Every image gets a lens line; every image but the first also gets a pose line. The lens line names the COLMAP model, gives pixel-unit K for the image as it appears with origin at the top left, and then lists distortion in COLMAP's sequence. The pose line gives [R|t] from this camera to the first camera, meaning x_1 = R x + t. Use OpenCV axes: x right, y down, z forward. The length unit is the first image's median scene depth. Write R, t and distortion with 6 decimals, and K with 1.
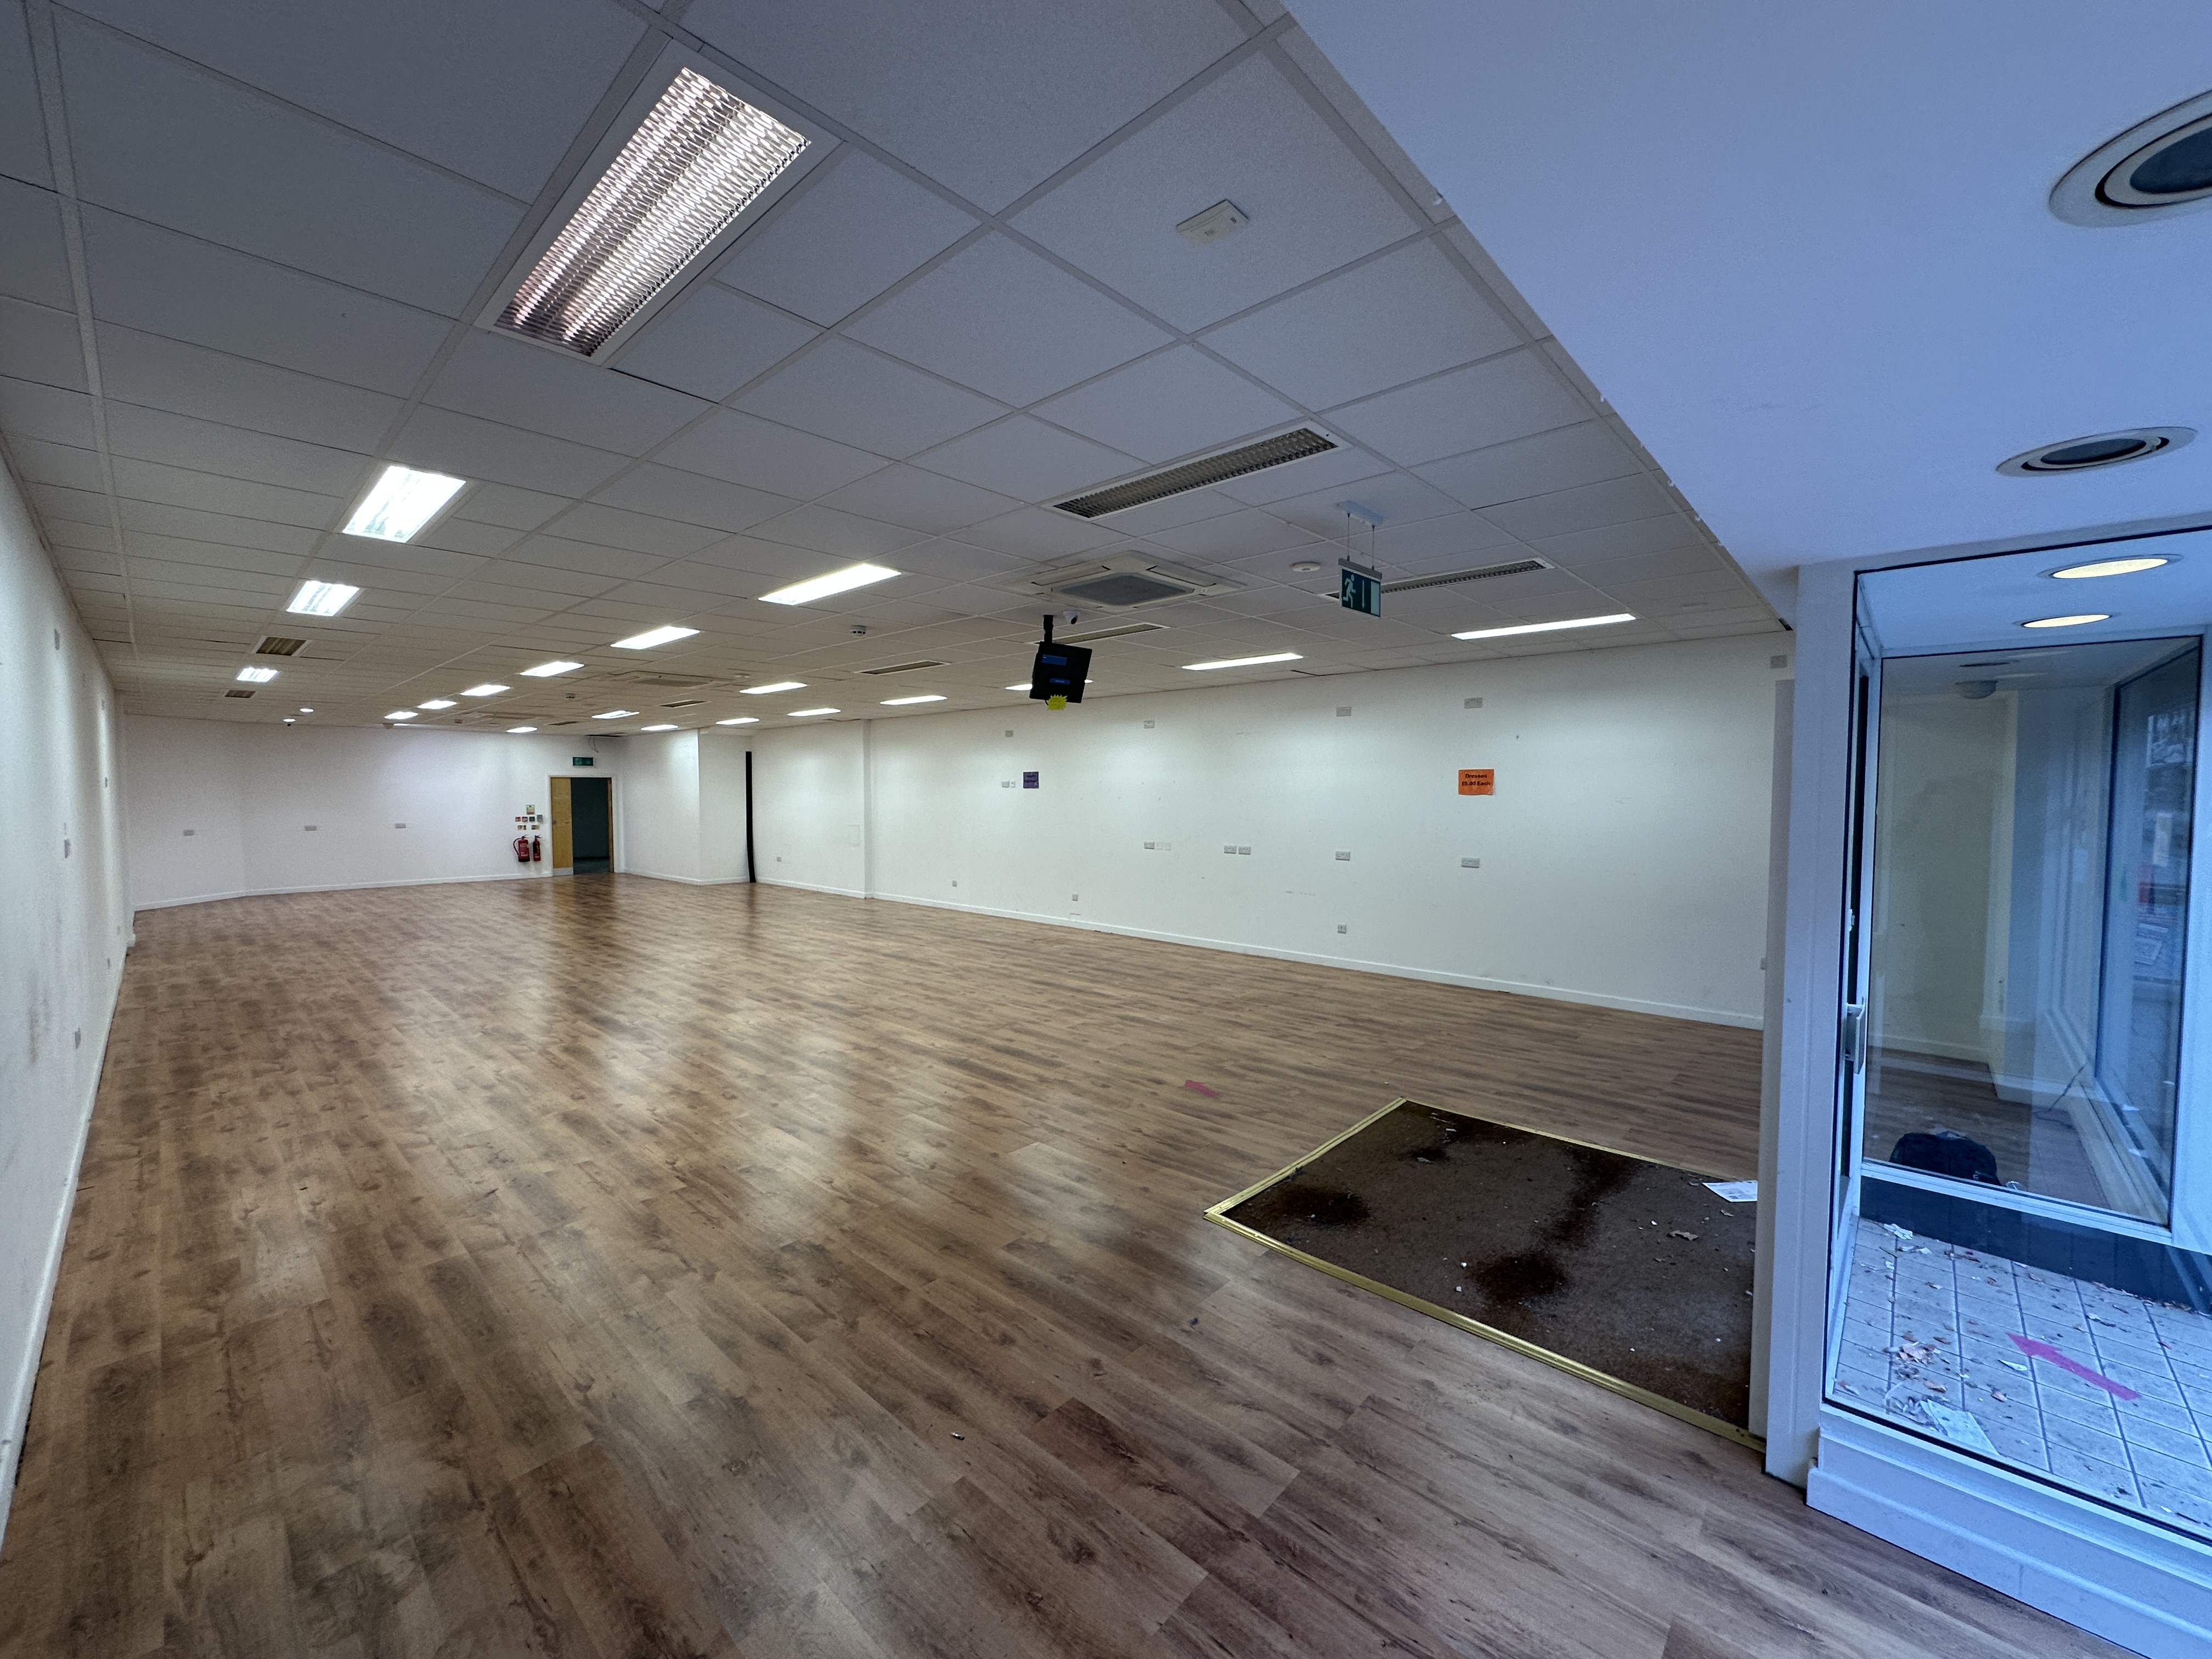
lens RADIAL K [[881.0, 0, 1106.8], [0, 881.0, 823.0], [0, 0, 1]] dist [-0.004178, 0.000850]
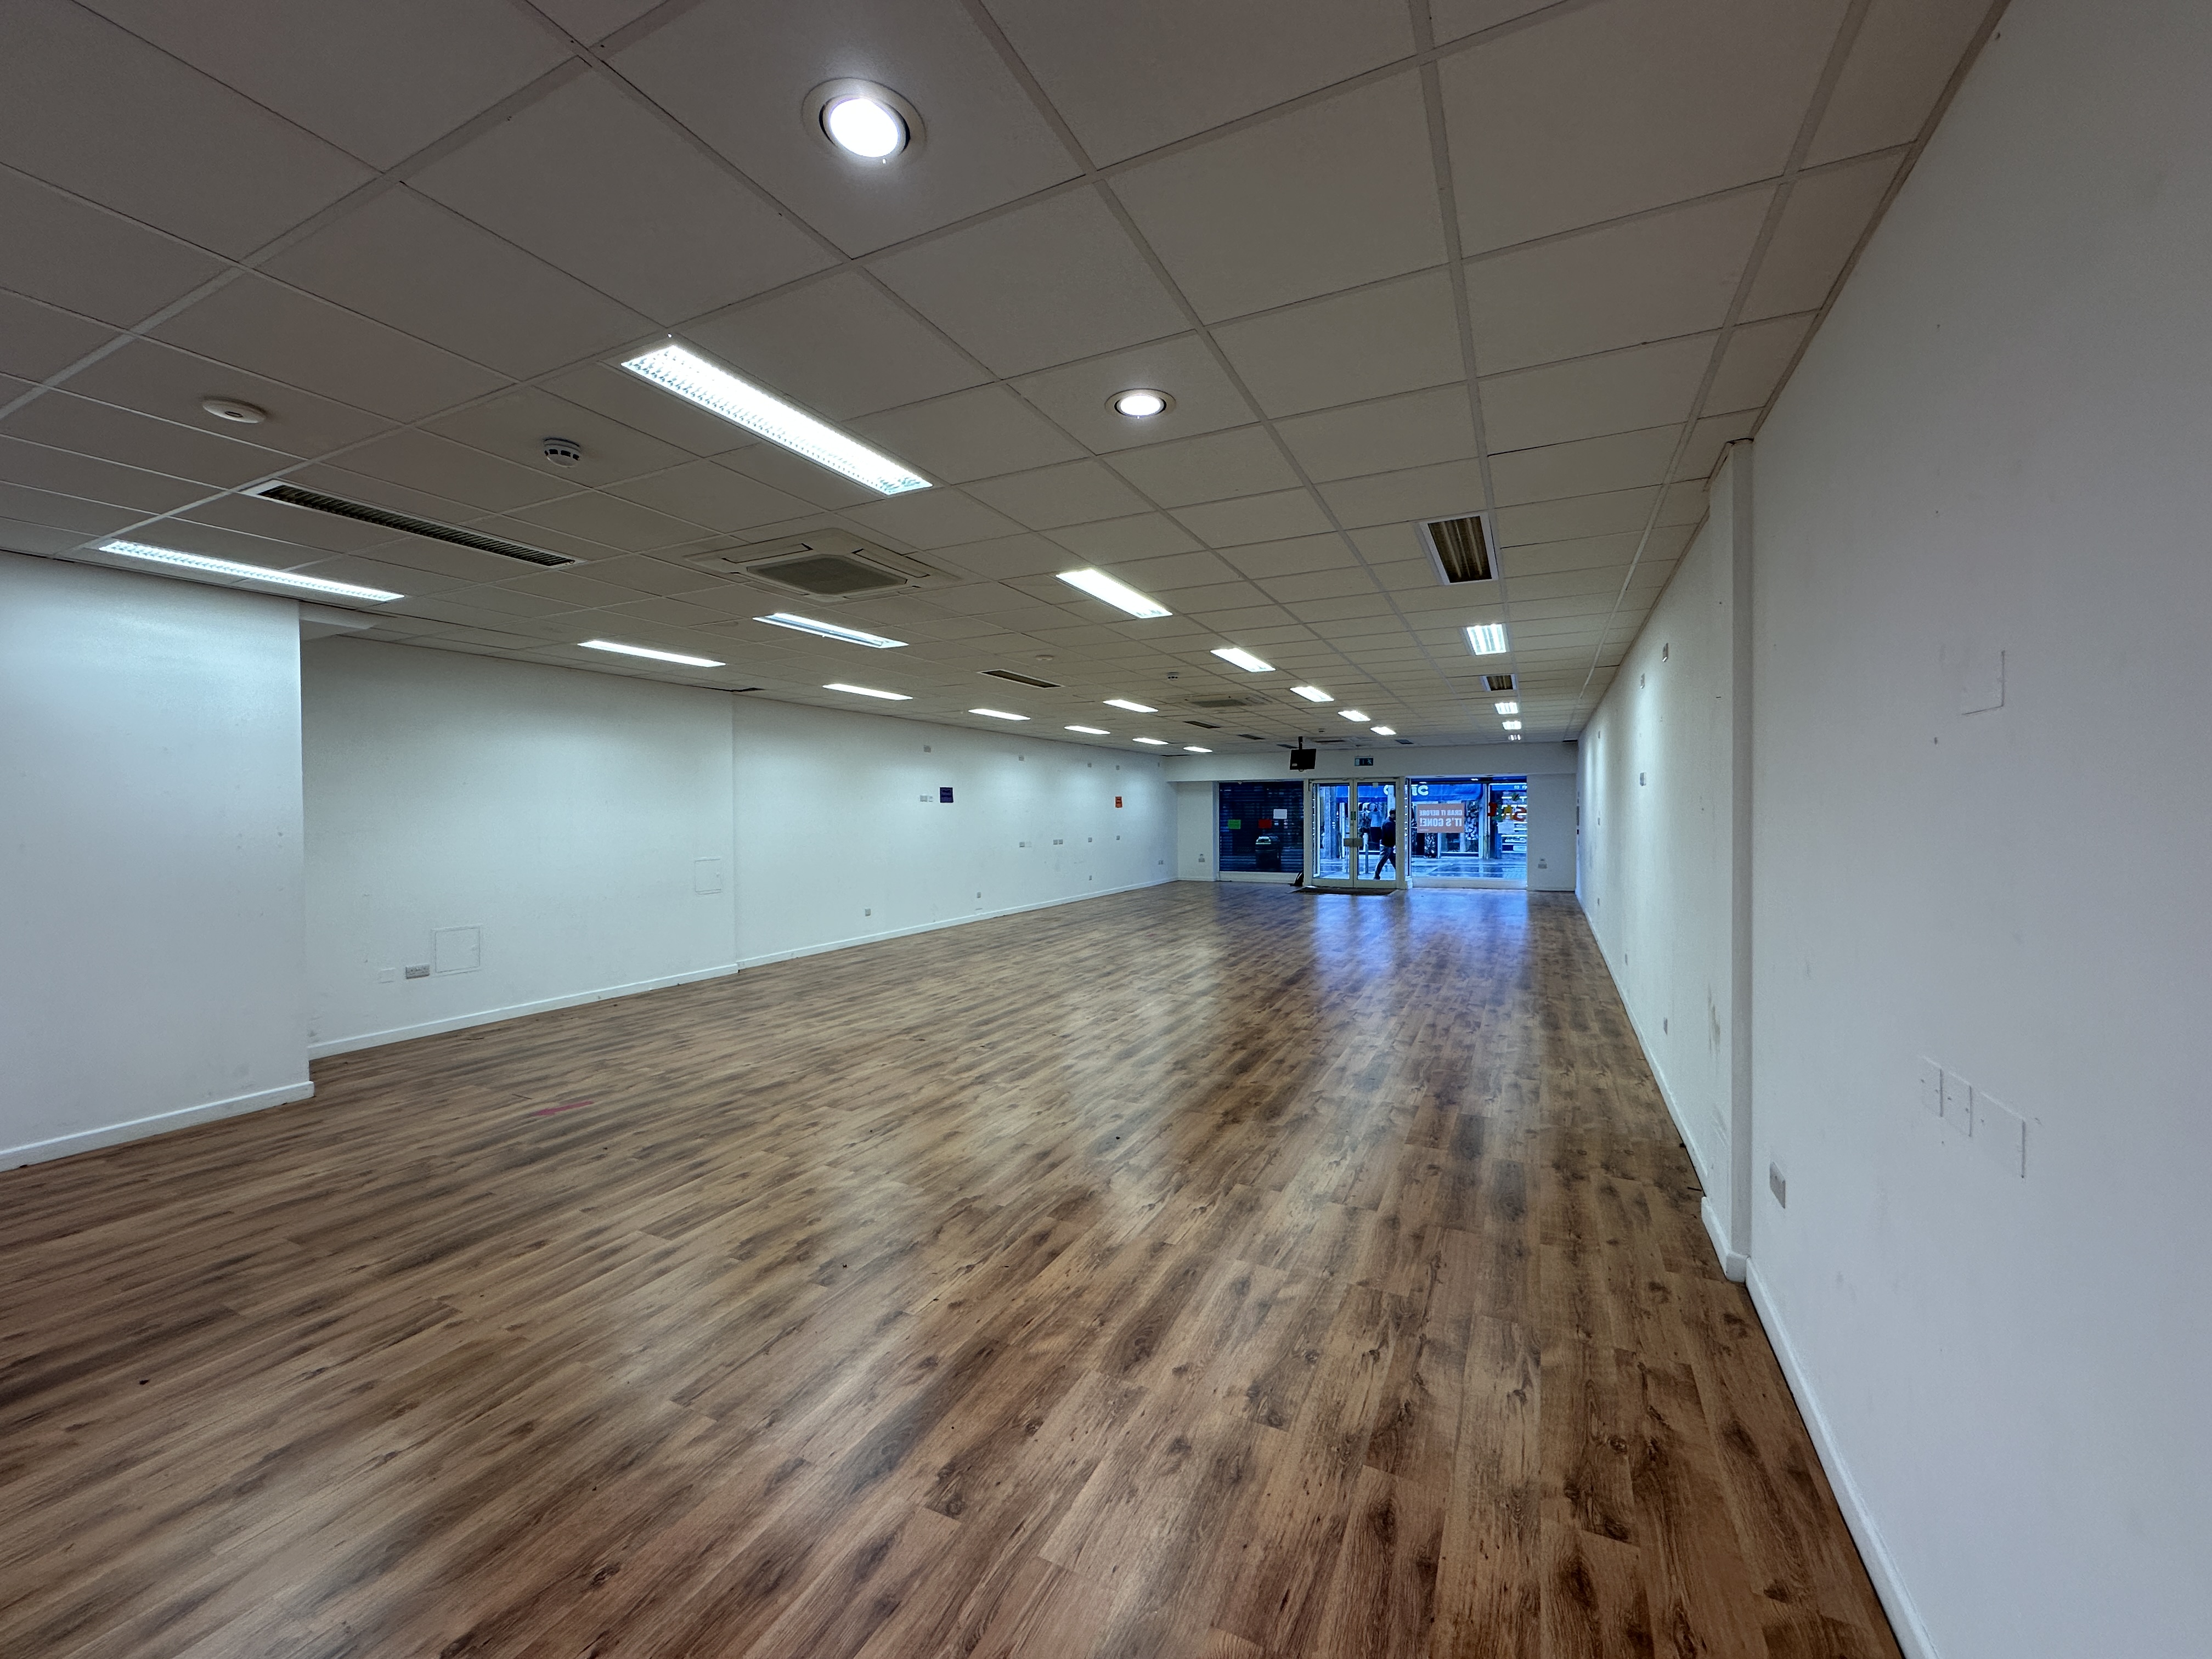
lens RADIAL K [[881.0, 0, 1103.0], [0, 881.0, 809.0], [0, 0, 1]] dist [-0.004178, 0.000850]
pose [[-0.289727, 0.005357, 0.957094, -2.068192], [0.042755, 0.999059, 0.007351, -0.055260], [-0.956154, 0.043050, -0.289683, 1.988826]]
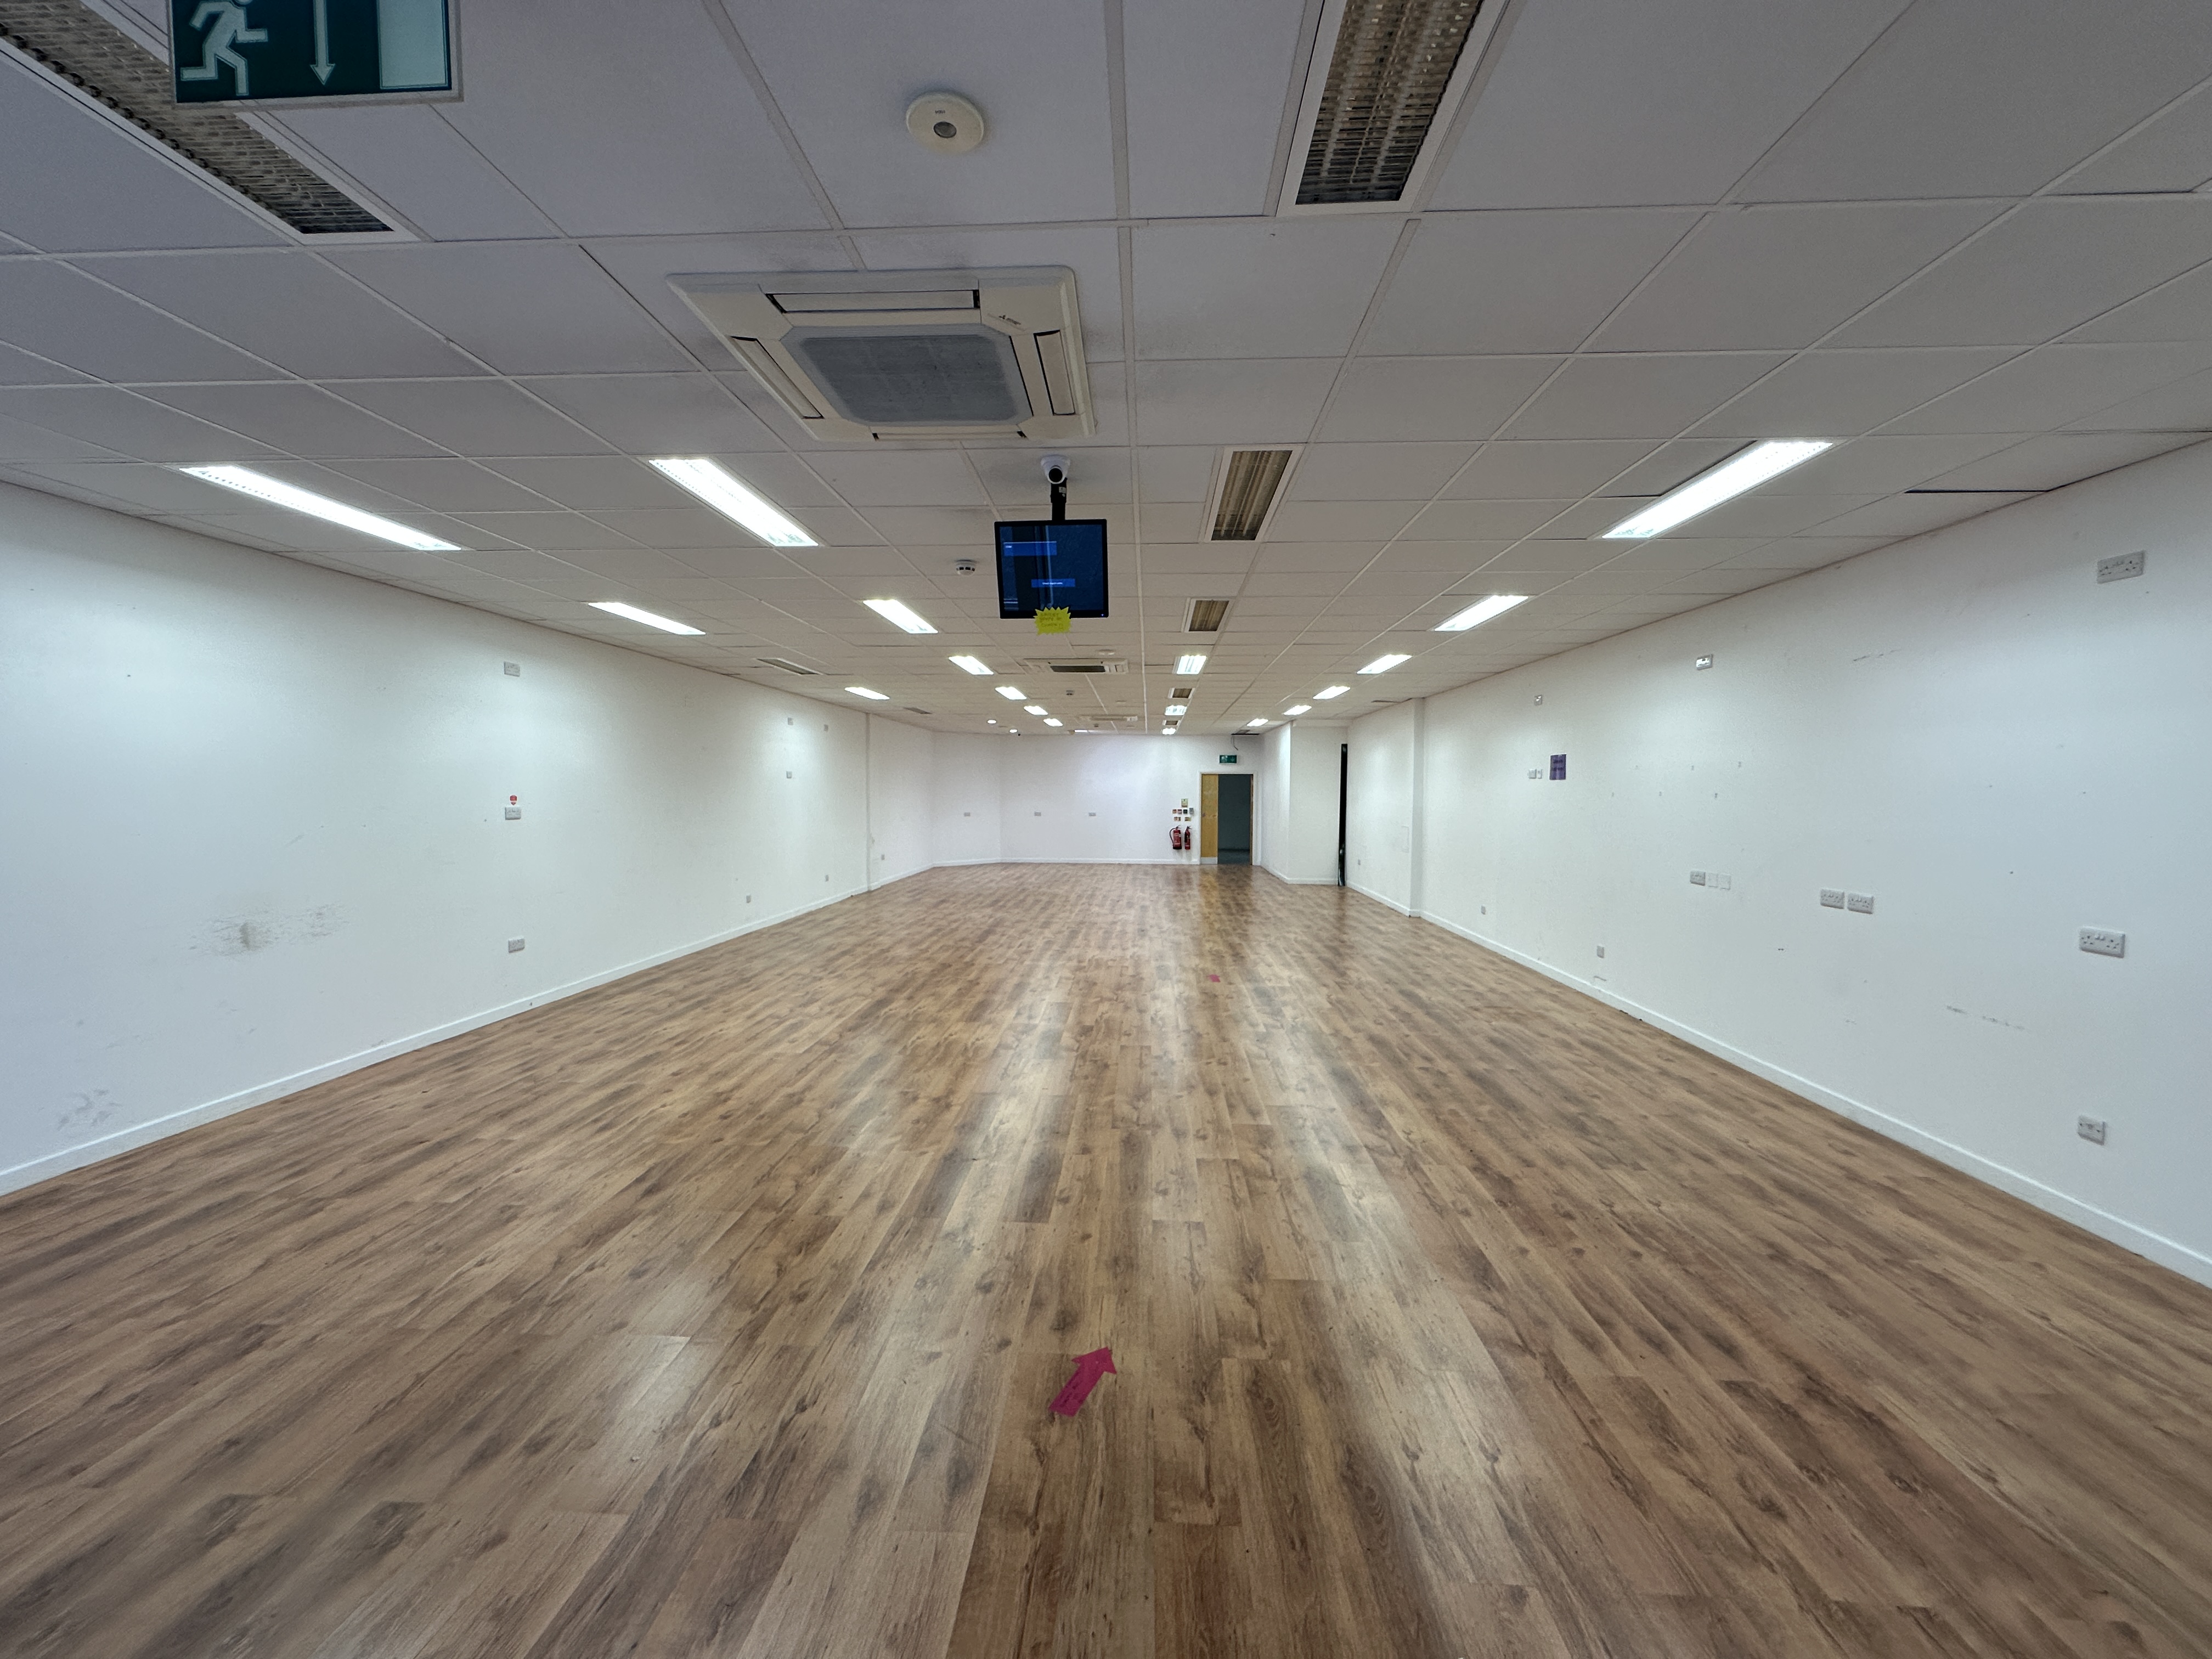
lens RADIAL K [[881.0, 0, 1104.8], [0, 881.0, 834.6], [0, 0, 1]] dist [-0.004178, 0.000850]
pose [[0.640795, 0.044148, -0.766441, 0.364207], [-0.035439, 0.998982, 0.027914, -0.007368], [0.766893, 0.009275, 0.641708, 0.543776]]
